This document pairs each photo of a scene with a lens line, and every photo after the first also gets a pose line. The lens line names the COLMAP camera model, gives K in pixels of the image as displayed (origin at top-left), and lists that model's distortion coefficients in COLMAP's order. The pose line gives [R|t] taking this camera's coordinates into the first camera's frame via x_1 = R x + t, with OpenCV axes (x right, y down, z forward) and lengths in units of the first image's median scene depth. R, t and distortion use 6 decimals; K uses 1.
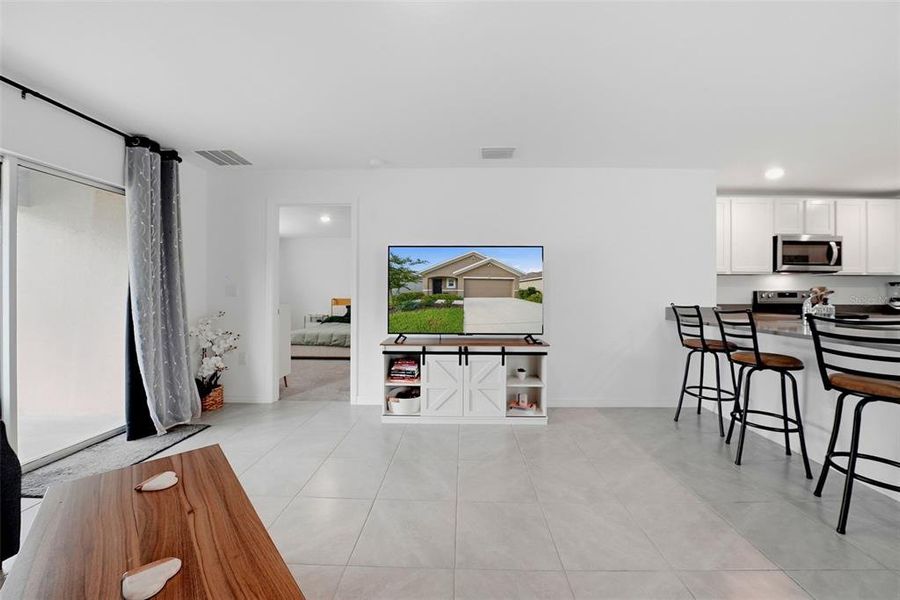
lens RADIAL K [[324.7, 0, 444.5], [0, 324.7, 293.1], [0, 0, 1]] dist [-0.023247, 0.001431]
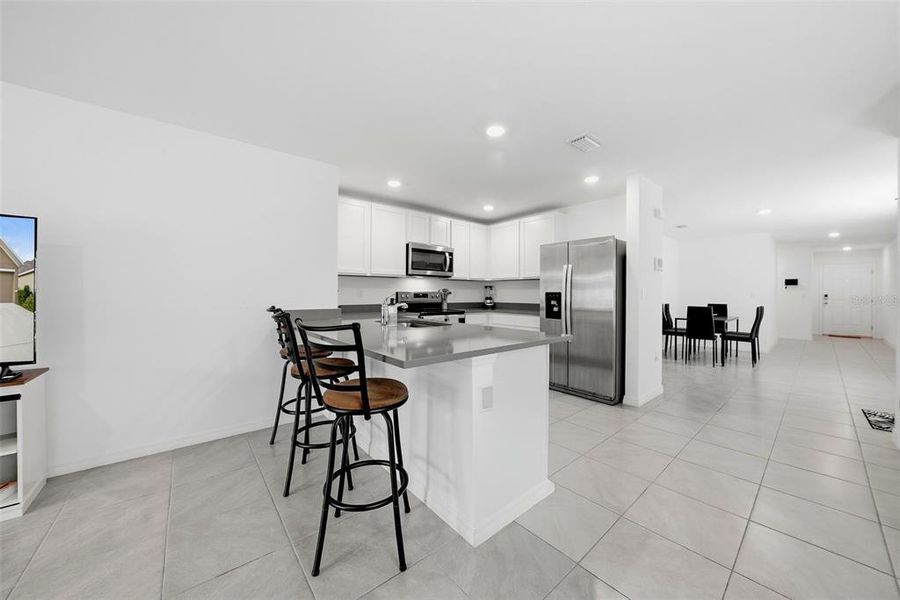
lens RADIAL K [[324.7, 0, 456.1], [0, 324.7, 293.5], [0, 0, 1]] dist [-0.023247, 0.001431]
pose [[0.734985, 0.001683, 0.678081, 0.477269], [-0.010801, 0.999899, 0.009226, -0.017161], [-0.677997, -0.014104, 0.734929, 0.037145]]
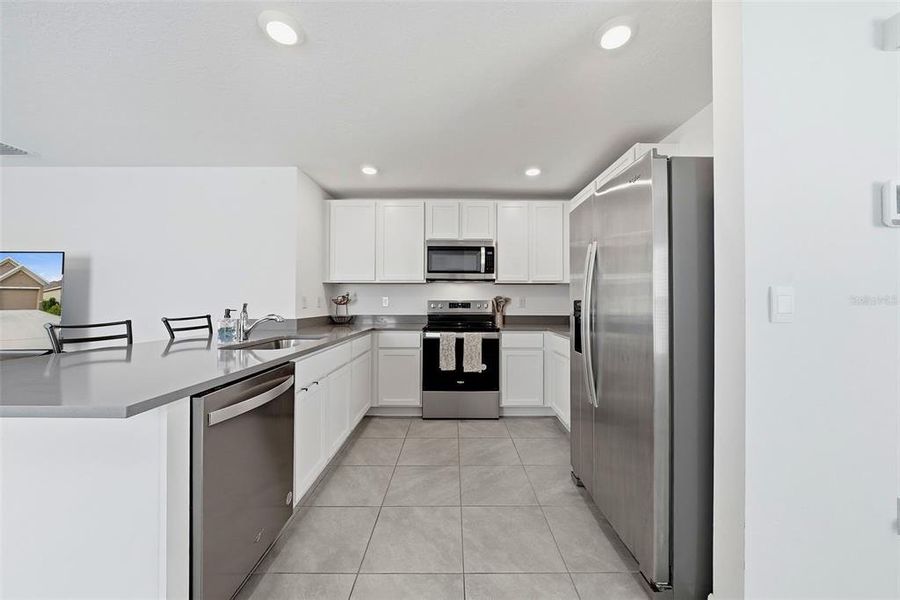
lens RADIAL K [[324.7, 0, 462.6], [0, 324.7, 295.5], [0, 0, 1]] dist [-0.023247, 0.001431]
pose [[0.999445, -0.003234, 0.033162, 1.393340], [0.003925, 0.999776, -0.020789, -0.001691], [-0.033087, 0.020908, 0.999234, 0.065561]]
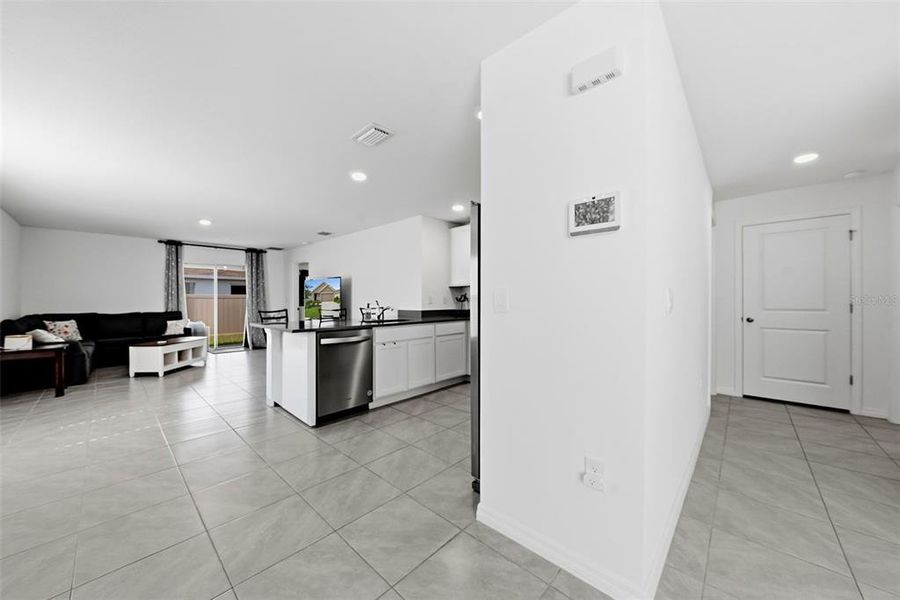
lens RADIAL K [[324.7, 0, 436.8], [0, 324.7, 296.2], [0, 0, 1]] dist [-0.023247, 0.001431]
pose [[0.743875, -0.009690, -0.668249, 2.032077], [0.003442, 0.999937, -0.010668, -0.003997], [0.668310, 0.005636, 0.743861, -0.071196]]
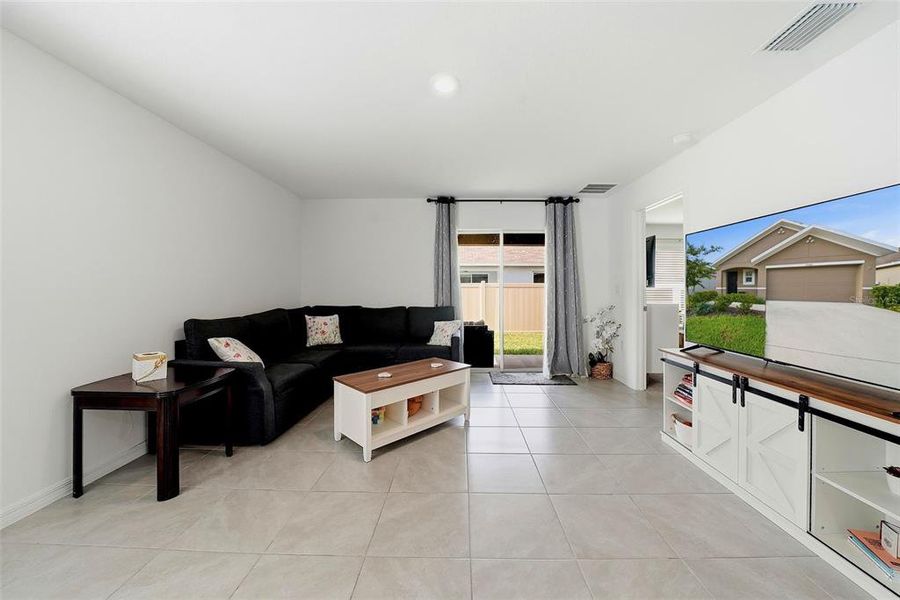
lens RADIAL K [[324.7, 0, 461.3], [0, 324.7, 286.9], [0, 0, 1]] dist [-0.023247, 0.001431]
pose [[0.009748, -0.006901, -0.999929, 0.644922], [-0.000039, 0.999976, -0.006901, -0.006602], [0.999952, 0.000106, 0.009747, 0.421506]]
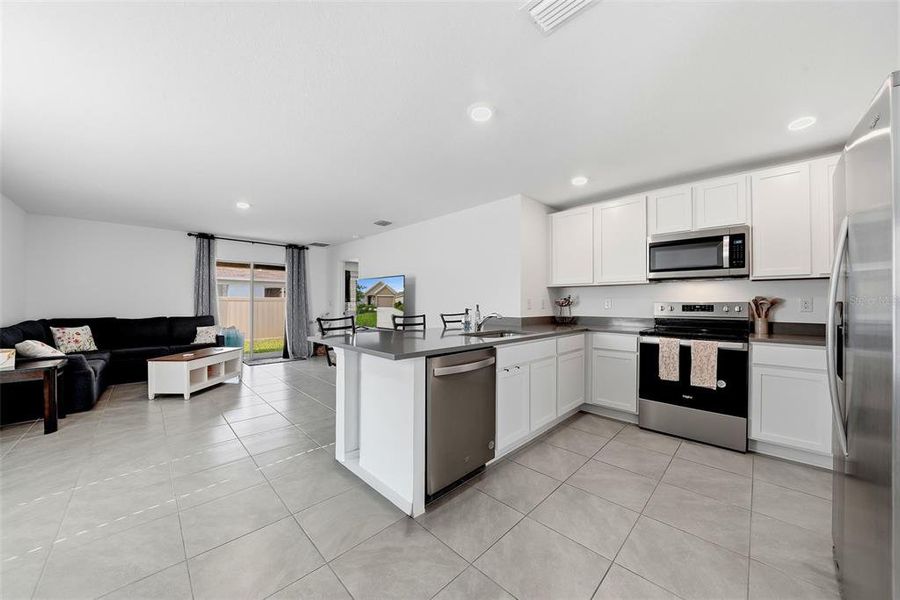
lens RADIAL K [[324.7, 0, 451.5], [0, 324.7, 297.2], [0, 0, 1]] dist [-0.023247, 0.001431]
pose [[0.719069, -0.013803, -0.694802, 1.572072], [-0.001294, 0.999774, -0.021202, -0.002369], [0.694937, 0.016145, 0.718889, 0.009698]]
